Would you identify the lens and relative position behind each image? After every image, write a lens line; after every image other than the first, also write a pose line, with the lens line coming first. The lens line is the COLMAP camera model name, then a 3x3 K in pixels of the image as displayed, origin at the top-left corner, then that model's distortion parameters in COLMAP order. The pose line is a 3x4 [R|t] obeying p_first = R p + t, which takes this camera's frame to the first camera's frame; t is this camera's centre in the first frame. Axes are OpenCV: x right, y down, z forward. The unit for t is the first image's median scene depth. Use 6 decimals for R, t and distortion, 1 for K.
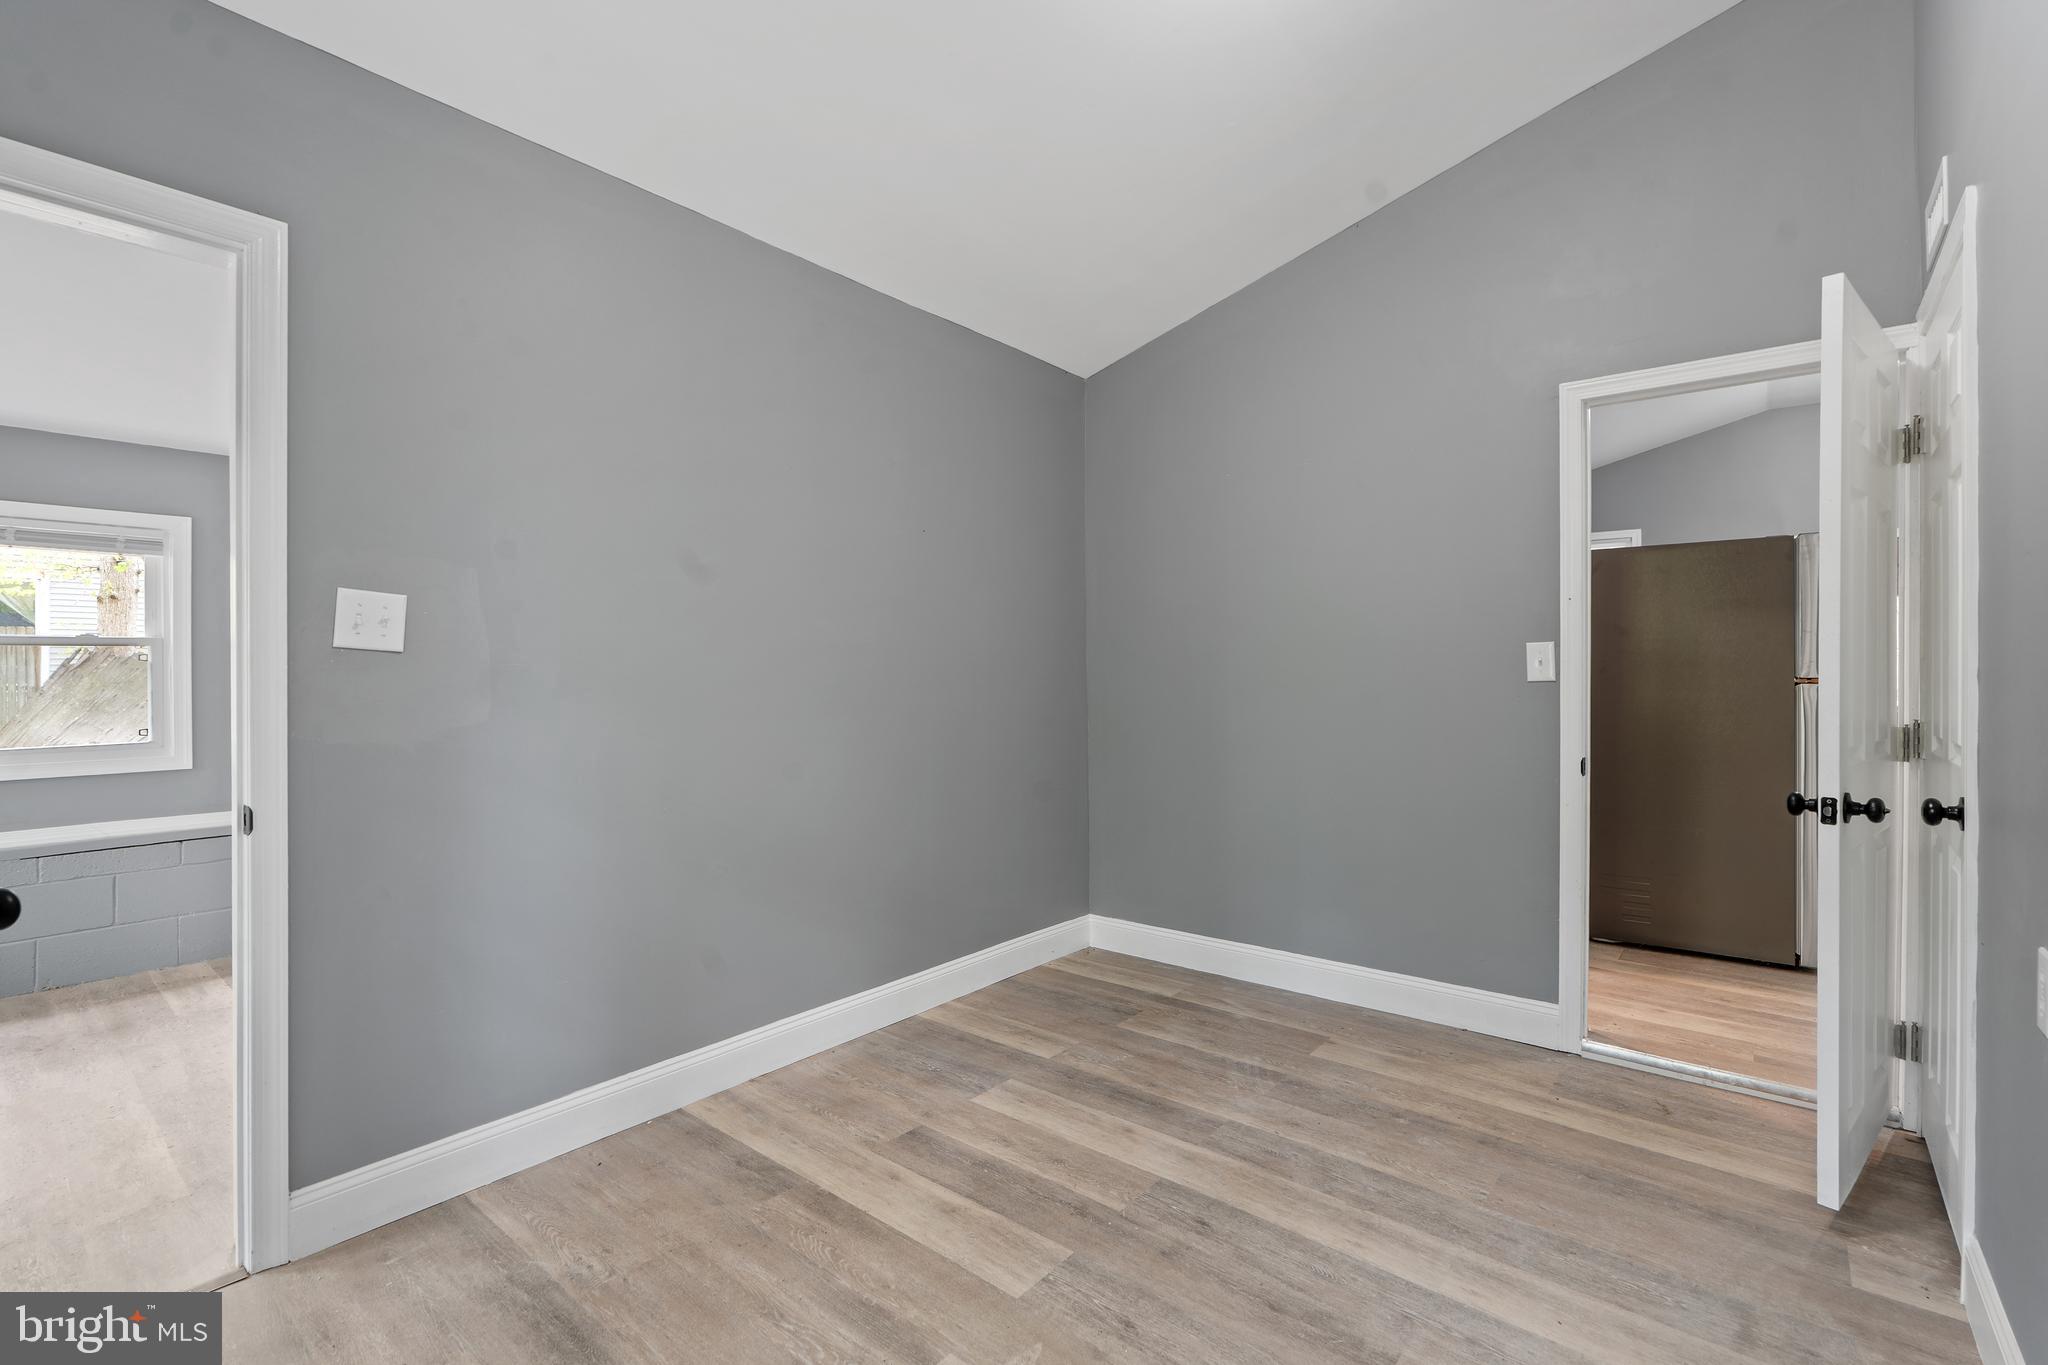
lens RADIAL K [[892.2, 0, 1046.0], [0, 892.2, 674.7], [0, 0, 1]] dist [-0.006786, -0.000160]
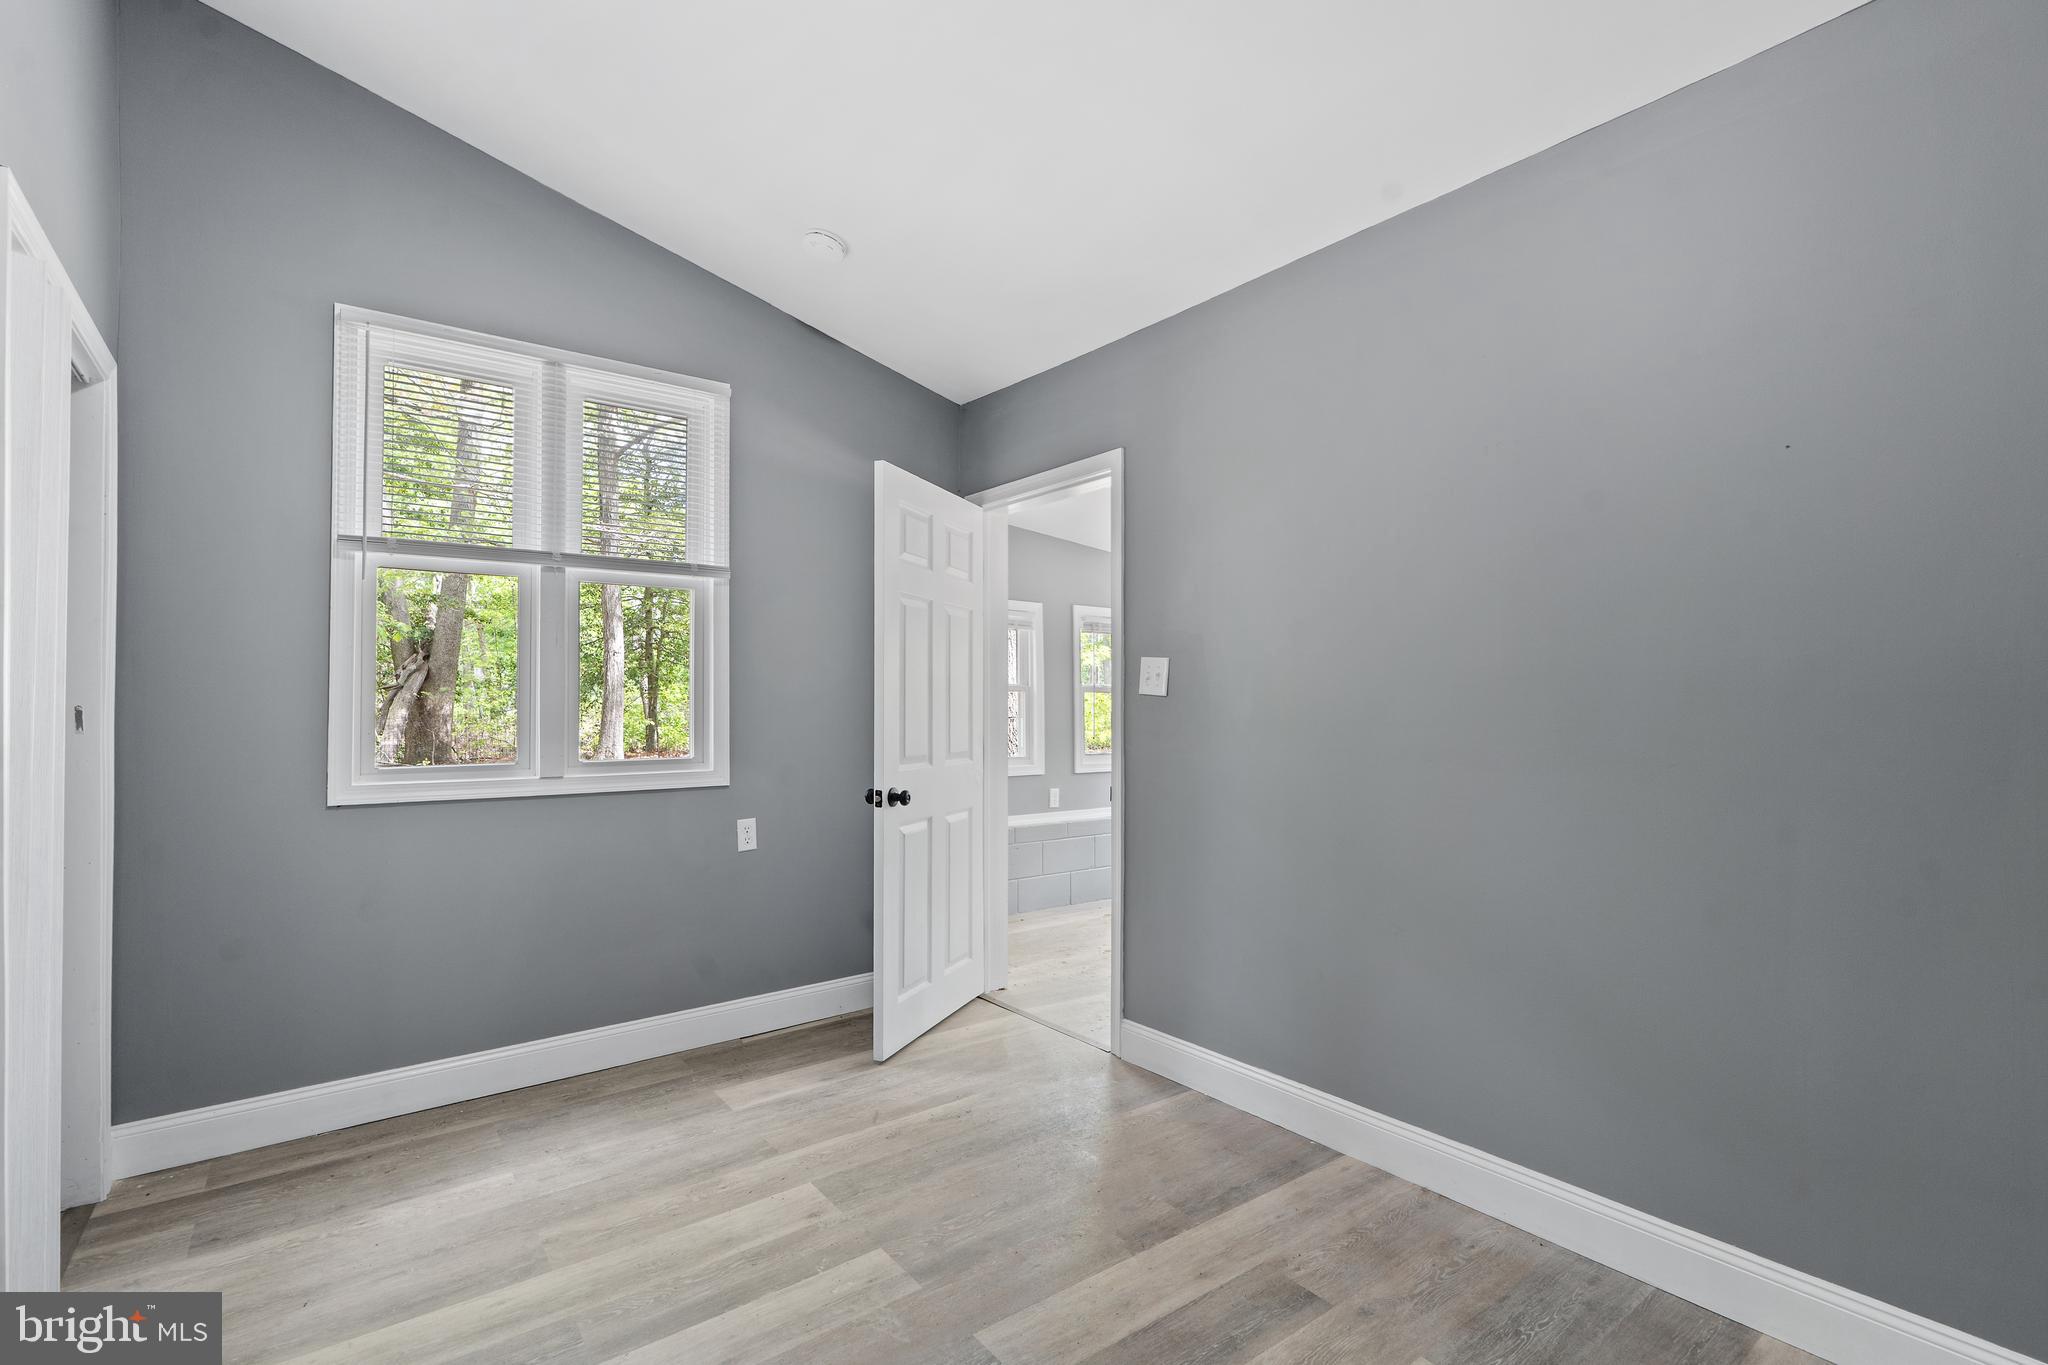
lens RADIAL K [[940.5, 0, 1021.6], [0, 940.5, 700.1], [0, 0, 1]] dist [-0.003847, -0.000125]
pose [[-0.243984, -0.009697, -0.969731, 0.884974], [0.001146, 0.999946, -0.010288, -0.003842], [0.969779, -0.003622, -0.243959, 1.176207]]
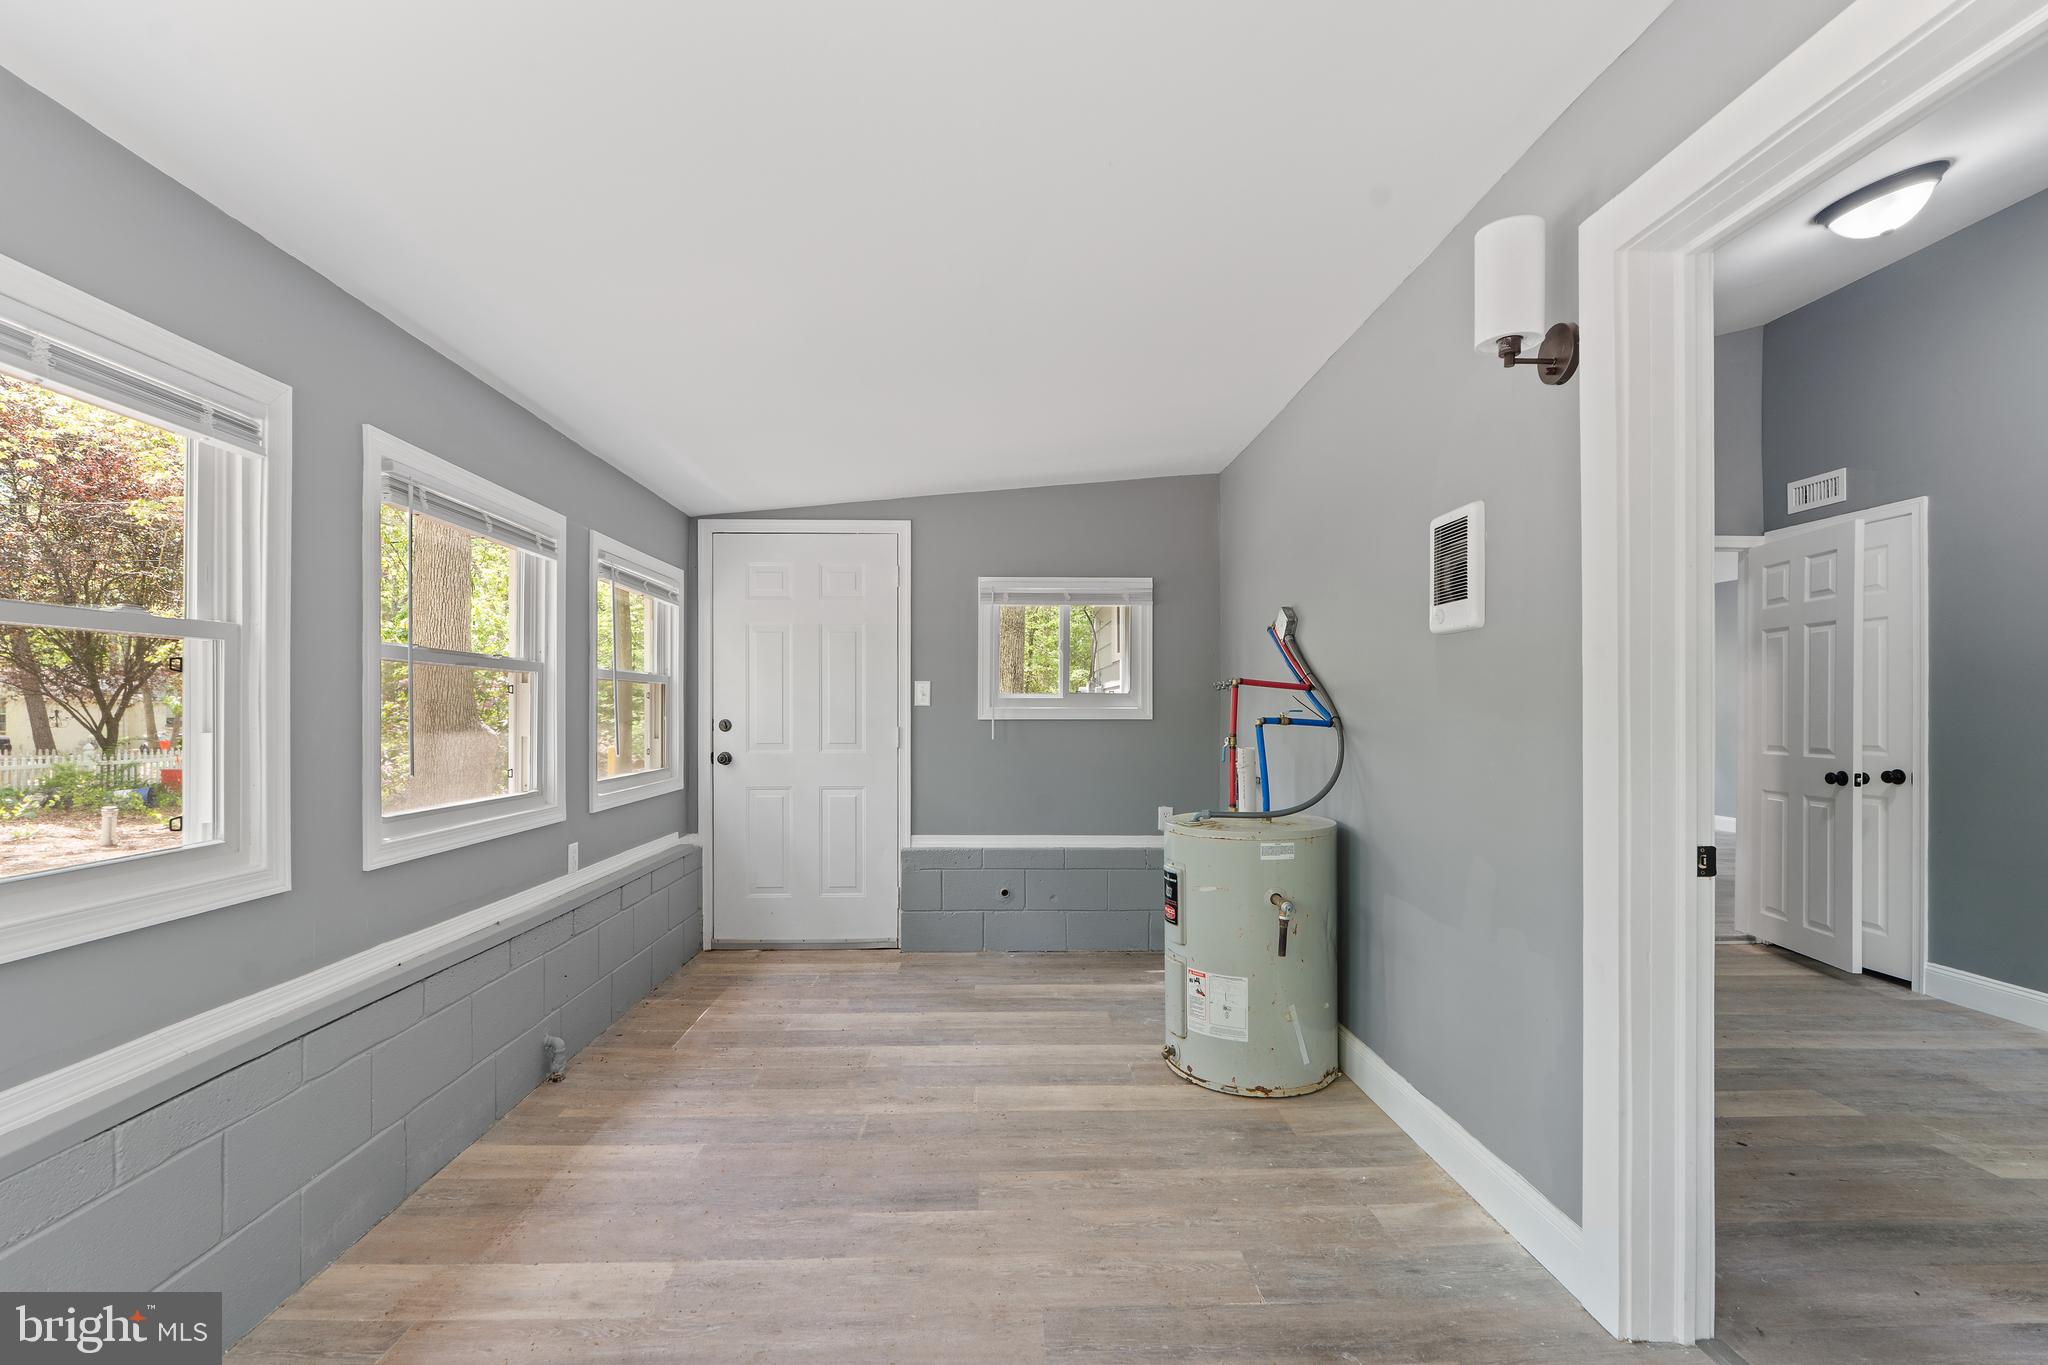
lens RADIAL K [[912.3, 0, 1022.7], [0, 912.3, 702.0], [0, 0, 1]] dist [-0.006746, -0.000111]
pose [[0.760310, 0.003271, 0.649552, -1.916040], [-0.003581, 0.999993, -0.000844, -0.000786], [-0.649550, -0.001684, 0.760317, 0.679180]]
